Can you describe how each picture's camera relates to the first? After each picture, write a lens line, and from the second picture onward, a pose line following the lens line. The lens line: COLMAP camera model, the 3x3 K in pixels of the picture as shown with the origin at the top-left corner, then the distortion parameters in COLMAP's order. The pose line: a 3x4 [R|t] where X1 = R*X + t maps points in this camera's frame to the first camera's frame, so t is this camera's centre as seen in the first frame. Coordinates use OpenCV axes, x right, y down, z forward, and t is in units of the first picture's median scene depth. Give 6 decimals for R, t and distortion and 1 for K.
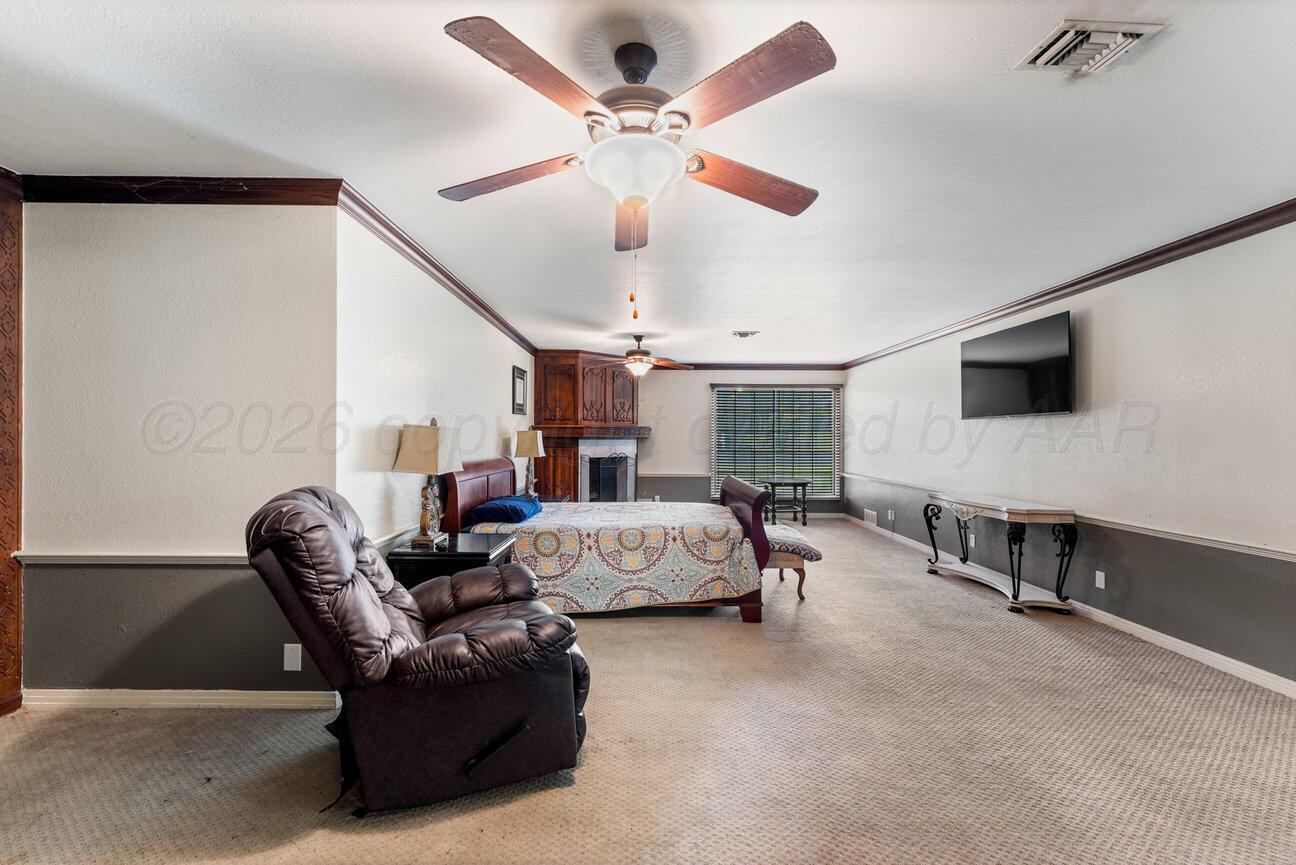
lens RADIAL K [[532.2, 0, 647.2], [0, 532.2, 435.6], [0, 0, 1]] dist [-0.000012, -0.000741]
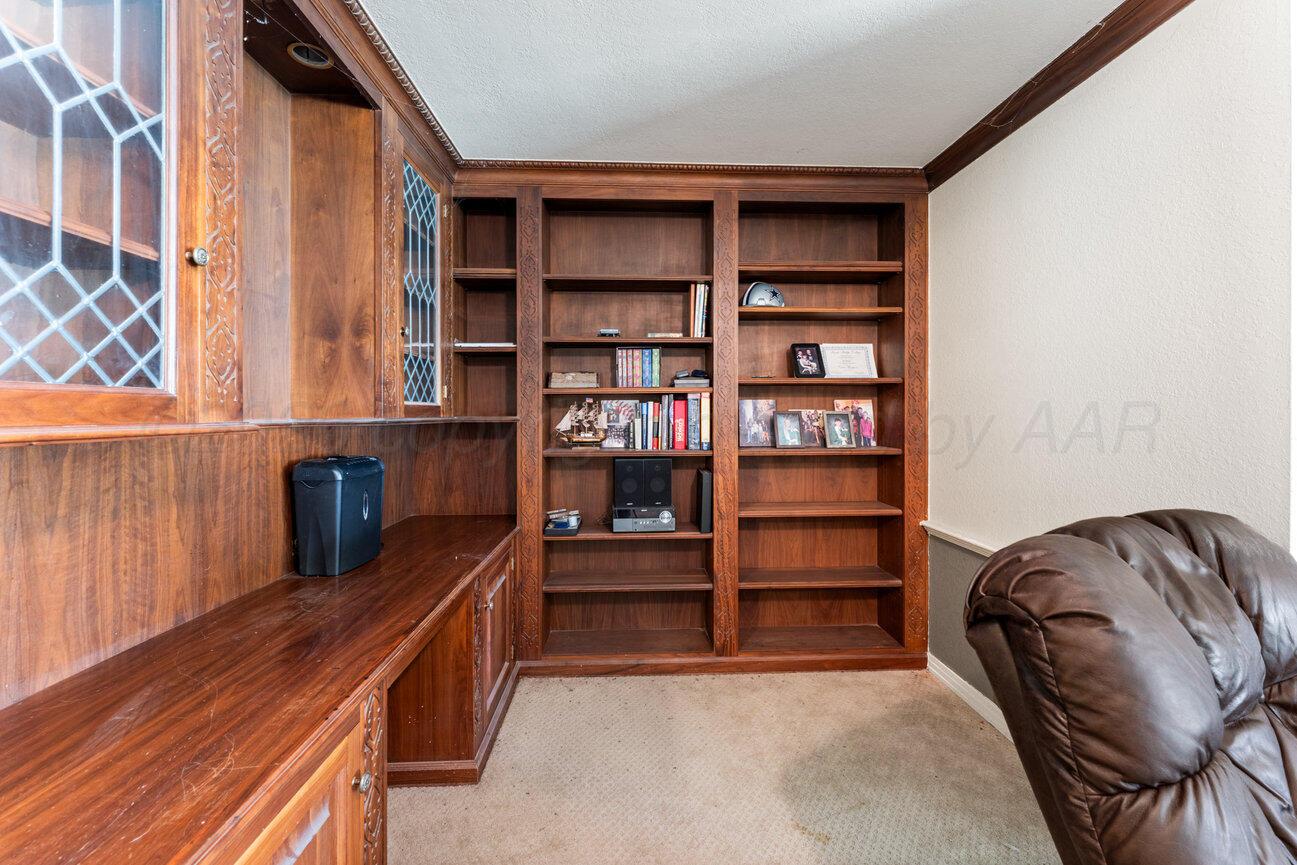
lens RADIAL K [[532.6, 0, 656.8], [0, 532.6, 414.7], [0, 0, 1]] dist [-0.000012, -0.000741]
pose [[0.027090, -0.001770, -0.999631, -0.187608], [0.005048, 0.999986, -0.001633, 0.003381], [0.999620, -0.005002, 0.027098, 0.636737]]
